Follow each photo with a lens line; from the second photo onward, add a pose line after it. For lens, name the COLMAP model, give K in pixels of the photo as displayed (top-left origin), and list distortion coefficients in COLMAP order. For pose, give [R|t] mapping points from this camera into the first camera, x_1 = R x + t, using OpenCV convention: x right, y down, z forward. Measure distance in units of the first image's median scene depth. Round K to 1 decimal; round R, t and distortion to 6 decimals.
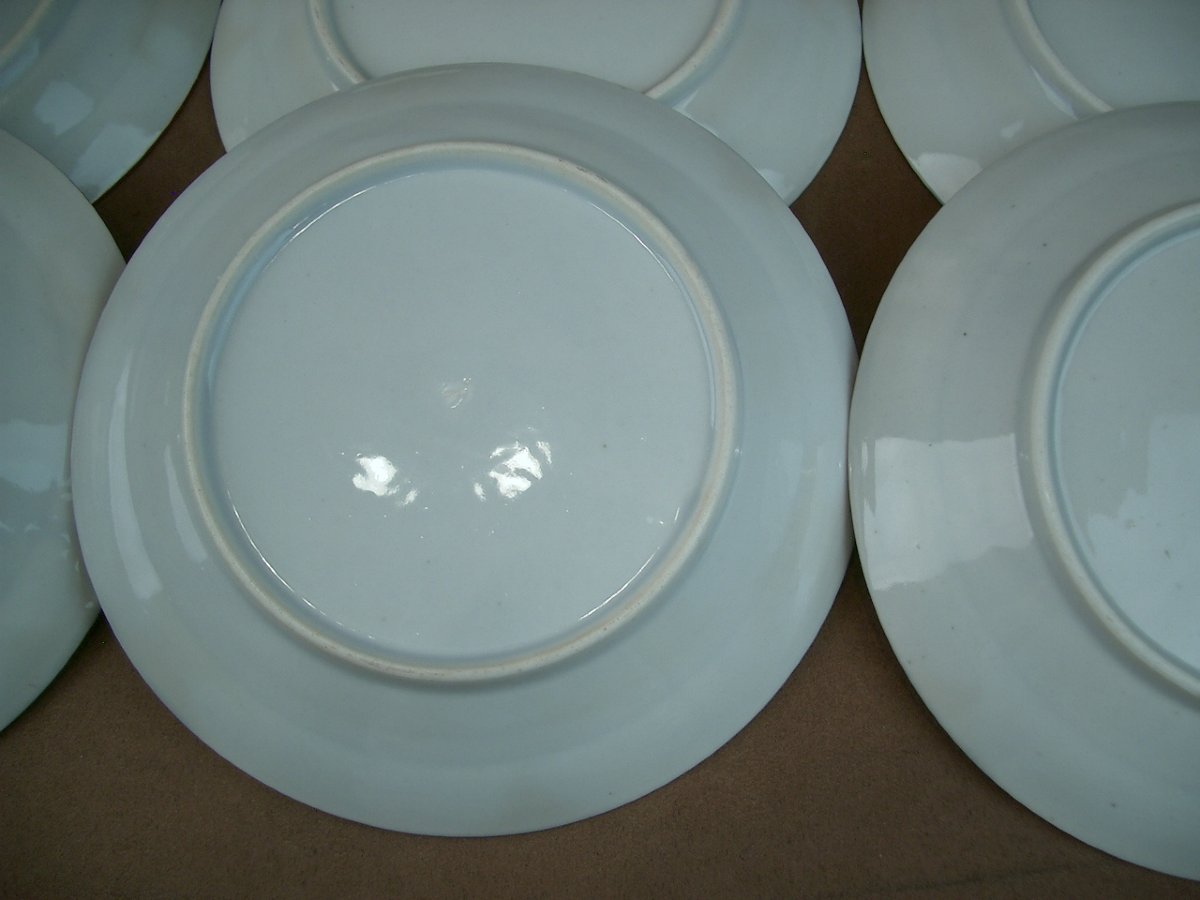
lens RADIAL K [[1221.6, 0, 600.0], [0, 1221.6, 450.0], [0, 0, 1]] dist [-0.082775, -0.020317]
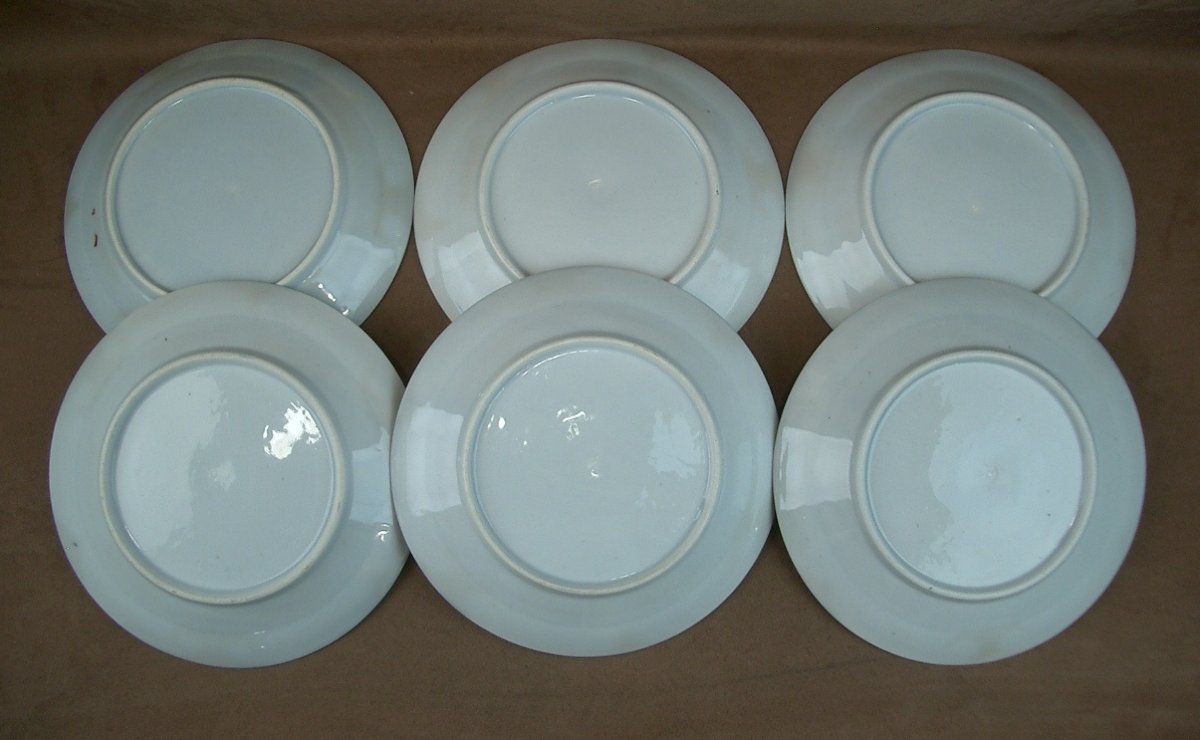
lens RADIAL K [[1225.3, 0, 600.0], [0, 1225.3, 370.0], [0, 0, 1]] dist [-0.004333, 0.001847]
pose [[0.998675, -0.030998, 0.041085, -0.178040], [0.022481, 0.980830, 0.193564, -0.595953], [-0.046297, -0.192384, 0.980227, -1.038484]]
